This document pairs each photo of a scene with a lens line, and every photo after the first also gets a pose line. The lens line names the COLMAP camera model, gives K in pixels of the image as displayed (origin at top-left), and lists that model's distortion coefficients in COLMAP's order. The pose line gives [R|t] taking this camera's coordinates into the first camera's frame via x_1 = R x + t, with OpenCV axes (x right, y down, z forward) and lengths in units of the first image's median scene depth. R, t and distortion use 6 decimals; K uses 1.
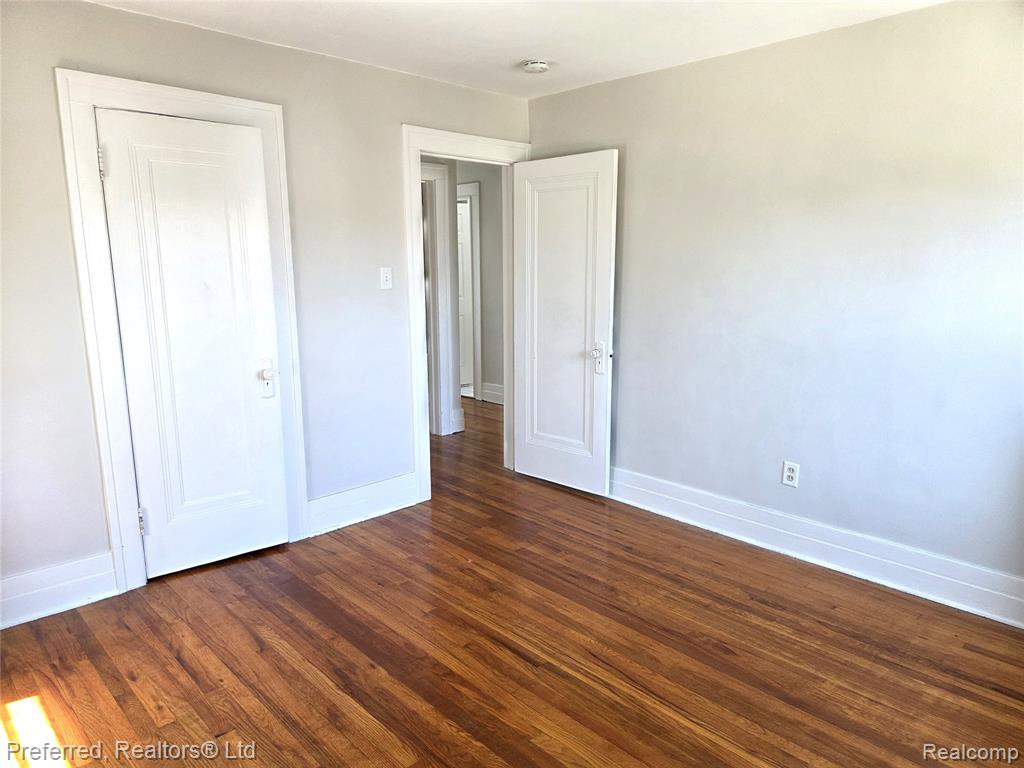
lens RADIAL K [[689.7, 0, 512.0], [0, 689.7, 384.0], [0, 0, 1]] dist [0.086983, -0.066722]
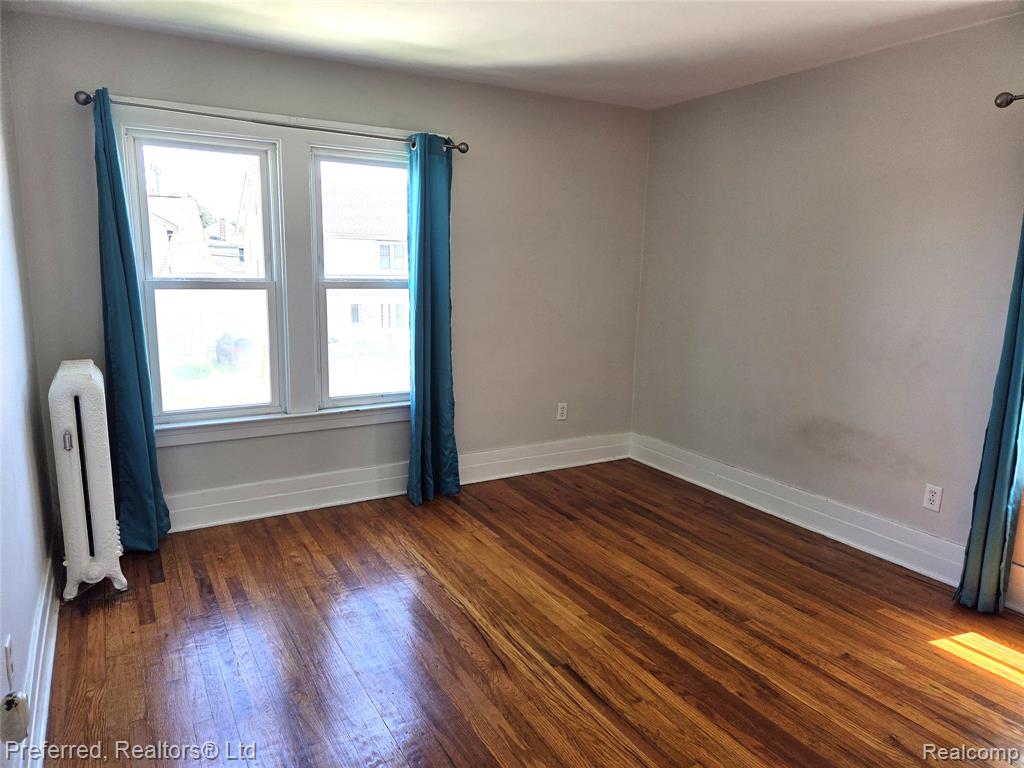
lens RADIAL K [[689.7, 0, 512.0], [0, 689.7, 384.0], [0, 0, 1]] dist [0.086983, -0.066722]
pose [[-0.972530, -0.057128, 0.225659, -0.093154], [0.026613, 0.935773, 0.351597, -0.329310], [-0.231252, 0.347944, -0.908547, 1.817164]]
